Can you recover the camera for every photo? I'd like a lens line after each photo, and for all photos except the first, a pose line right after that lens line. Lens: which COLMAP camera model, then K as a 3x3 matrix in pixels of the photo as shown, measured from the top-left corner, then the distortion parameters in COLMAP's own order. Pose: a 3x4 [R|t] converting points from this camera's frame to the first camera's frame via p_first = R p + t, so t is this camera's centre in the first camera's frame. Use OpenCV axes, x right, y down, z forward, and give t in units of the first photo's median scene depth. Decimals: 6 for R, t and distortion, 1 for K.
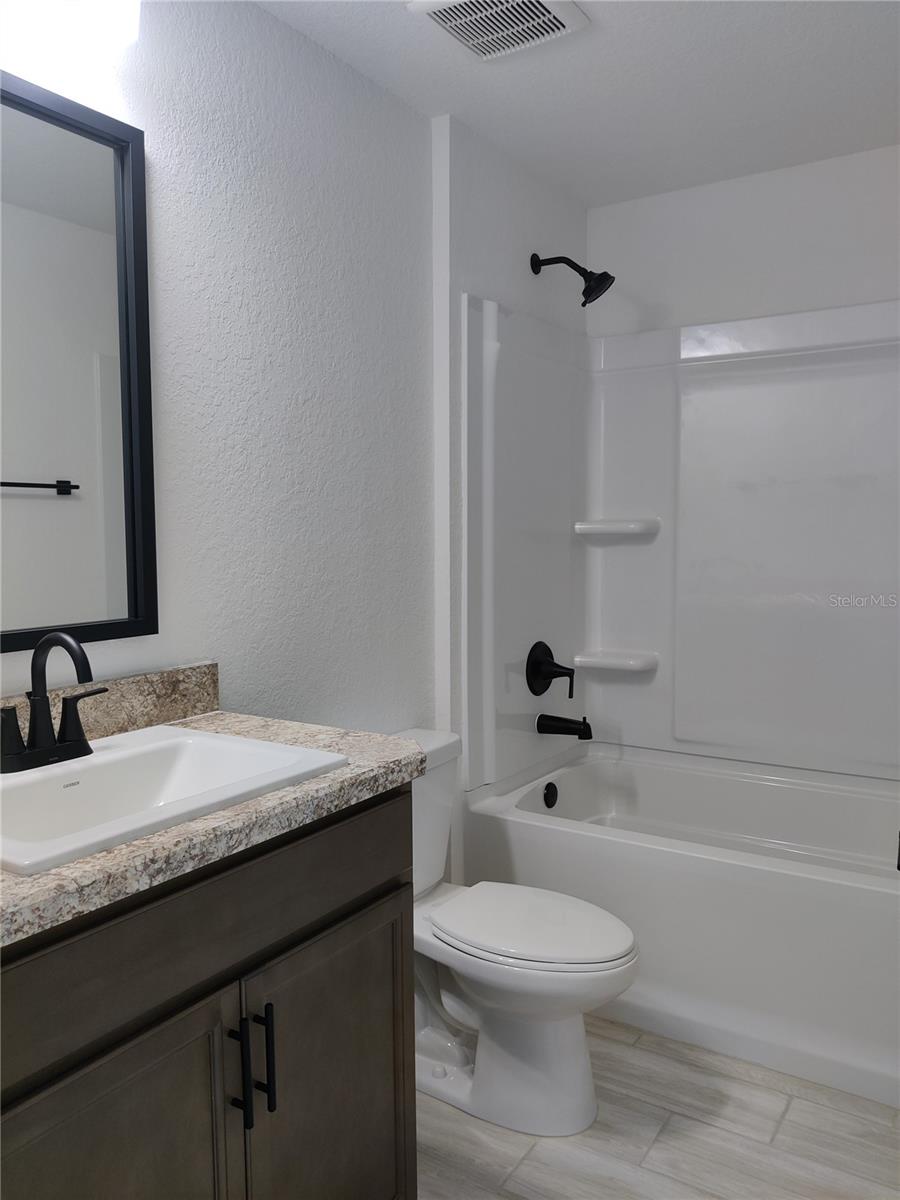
lens RADIAL K [[893.4, 0, 527.6], [0, 893.4, 580.0], [0, 0, 1]] dist [0.000061, -0.001971]
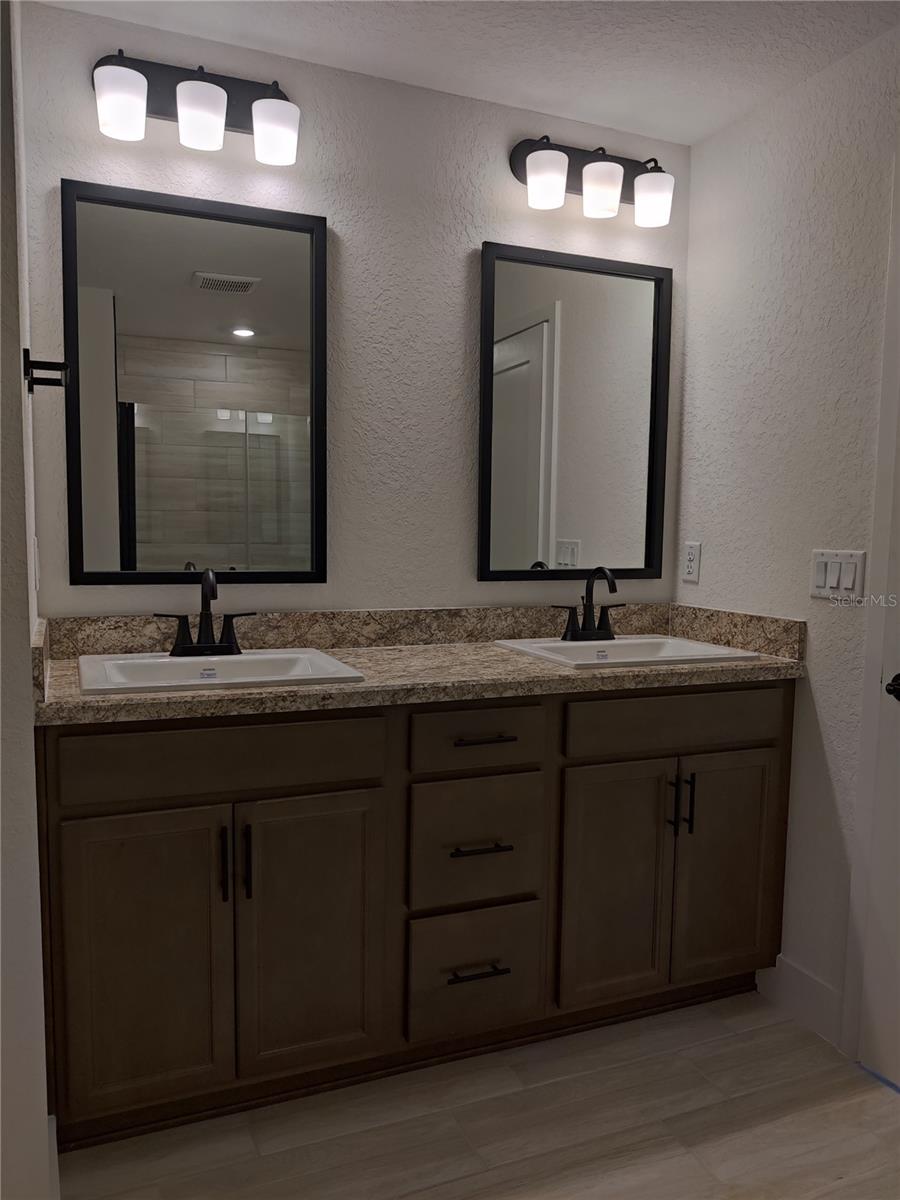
lens RADIAL K [[893.5, 0, 450.0], [0, 893.5, 600.0], [0, 0, 1]] dist [0.090625, -0.166578]
pose [[0.792746, 0.088670, -0.603069, 0.364573], [-0.072247, 0.996057, 0.051482, 0.074863], [0.605256, 0.002758, 0.796026, -0.694360]]
